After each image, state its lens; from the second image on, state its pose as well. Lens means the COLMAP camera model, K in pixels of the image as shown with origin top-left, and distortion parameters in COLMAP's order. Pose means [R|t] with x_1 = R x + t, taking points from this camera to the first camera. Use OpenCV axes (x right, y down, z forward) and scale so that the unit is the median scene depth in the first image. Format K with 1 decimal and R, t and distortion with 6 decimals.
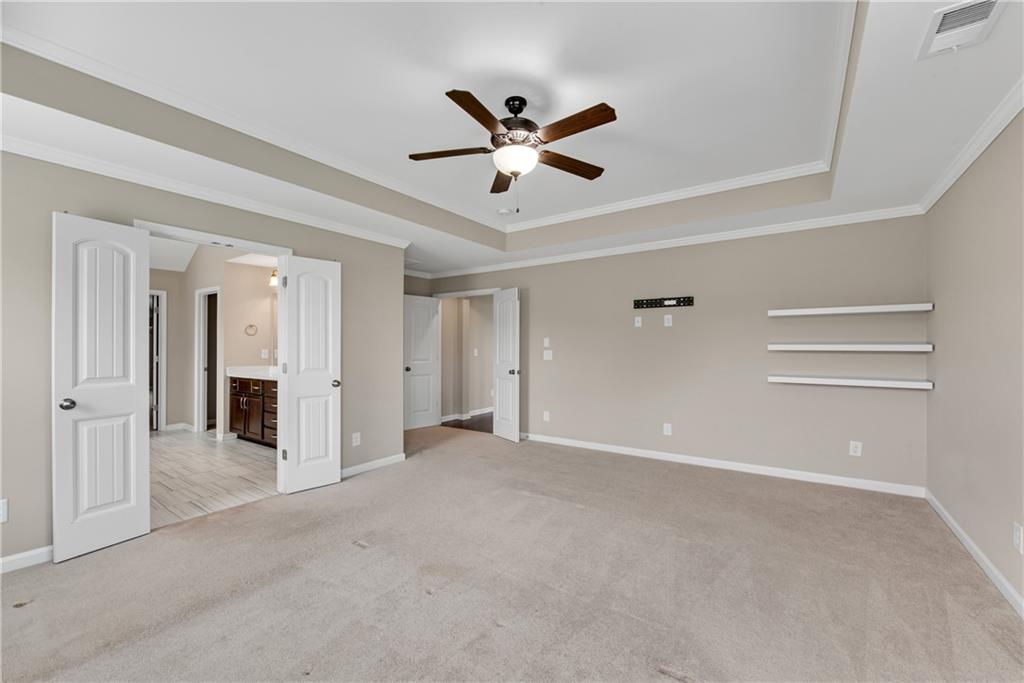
lens RADIAL K [[412.3, 0, 518.6], [0, 412.3, 345.8], [0, 0, 1]] dist [0.000999, 0.000161]
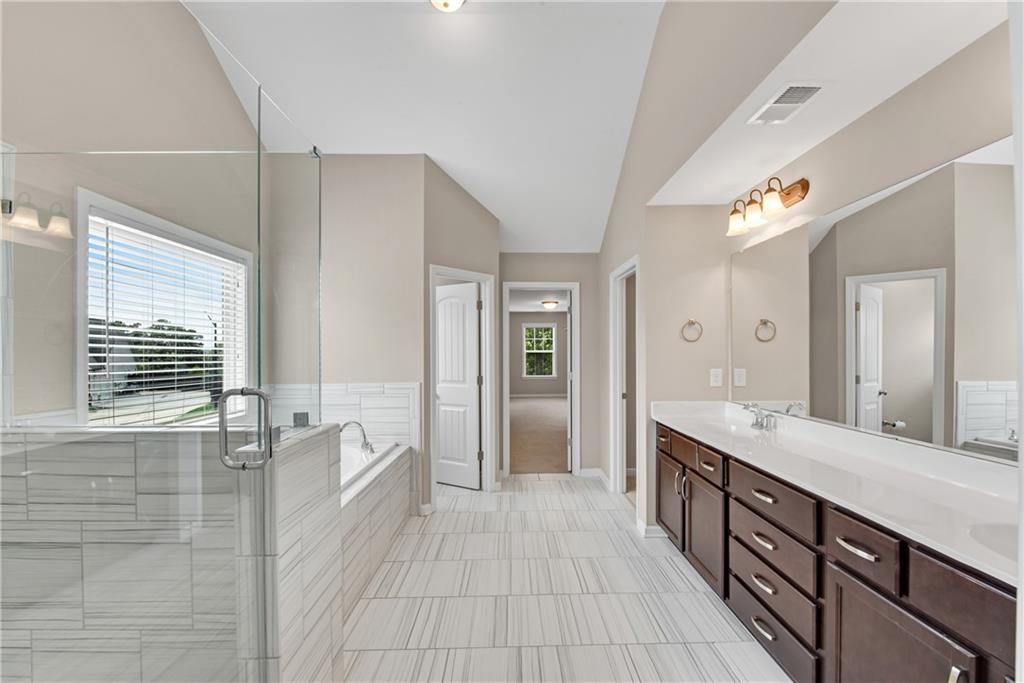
lens RADIAL K [[412.3, 0, 514.2], [0, 412.3, 351.2], [0, 0, 1]] dist [0.000999, 0.000161]
pose [[0.587168, -0.003854, -0.809456, -0.345897], [0.004247, 0.999990, -0.001681, -0.012659], [0.809454, -0.002451, 0.587178, 0.496126]]
